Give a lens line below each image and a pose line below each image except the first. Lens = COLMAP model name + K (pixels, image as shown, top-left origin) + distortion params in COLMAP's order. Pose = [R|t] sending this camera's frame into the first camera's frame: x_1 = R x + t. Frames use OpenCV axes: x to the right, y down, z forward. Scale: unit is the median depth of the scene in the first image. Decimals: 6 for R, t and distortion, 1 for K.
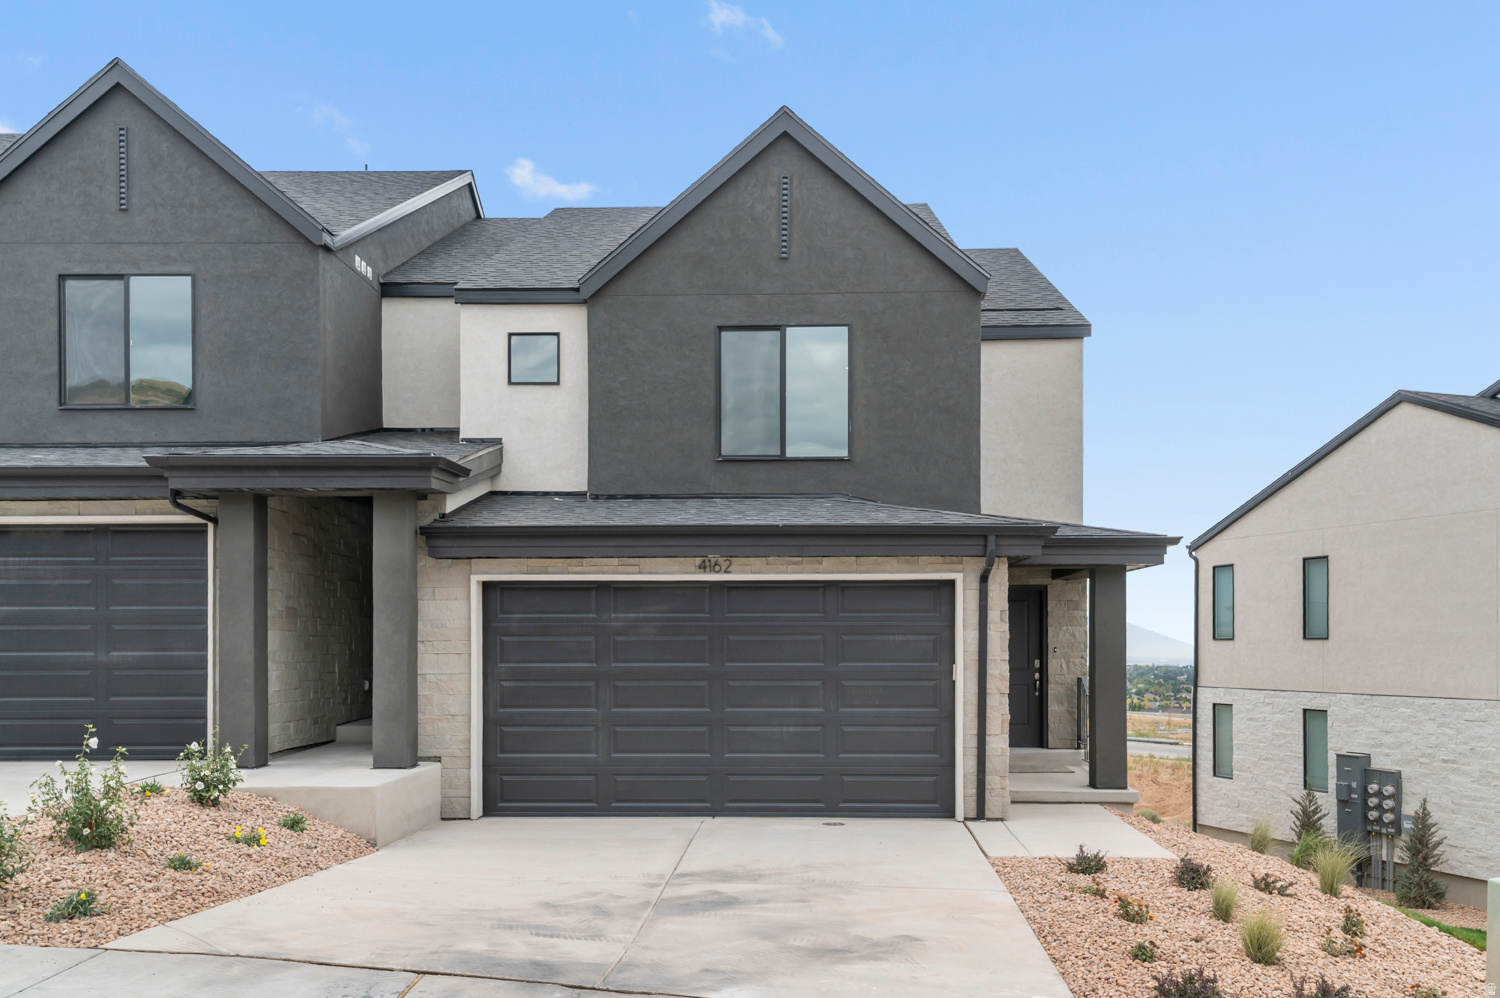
lens RADIAL K [[1271.8, 0, 749.9], [0, 1271.8, 448.8], [0, 0, 1]] dist [0.042536, 0.003145]
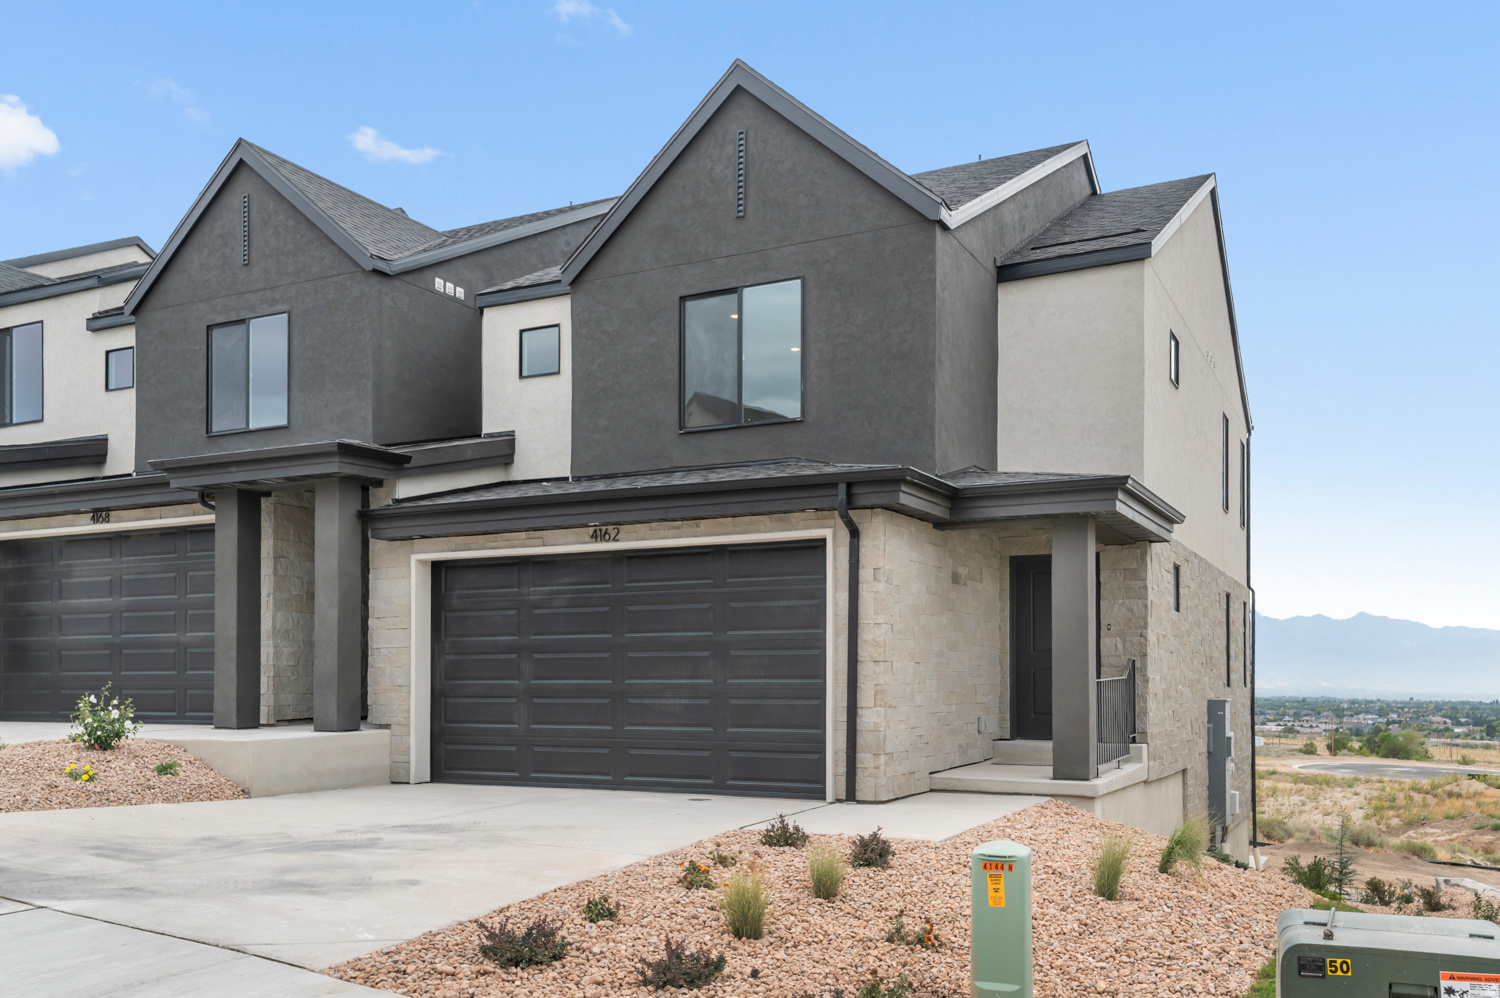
lens RADIAL K [[1274.2, 0, 749.3], [0, 1274.2, 472.5], [0, 0, 1]] dist [0.046124, 0.003612]
pose [[0.900314, -0.069904, -0.429591, 0.434619], [0.065022, 0.997544, -0.026053, 0.067216], [0.430357, -0.004477, 0.902648, 0.140057]]
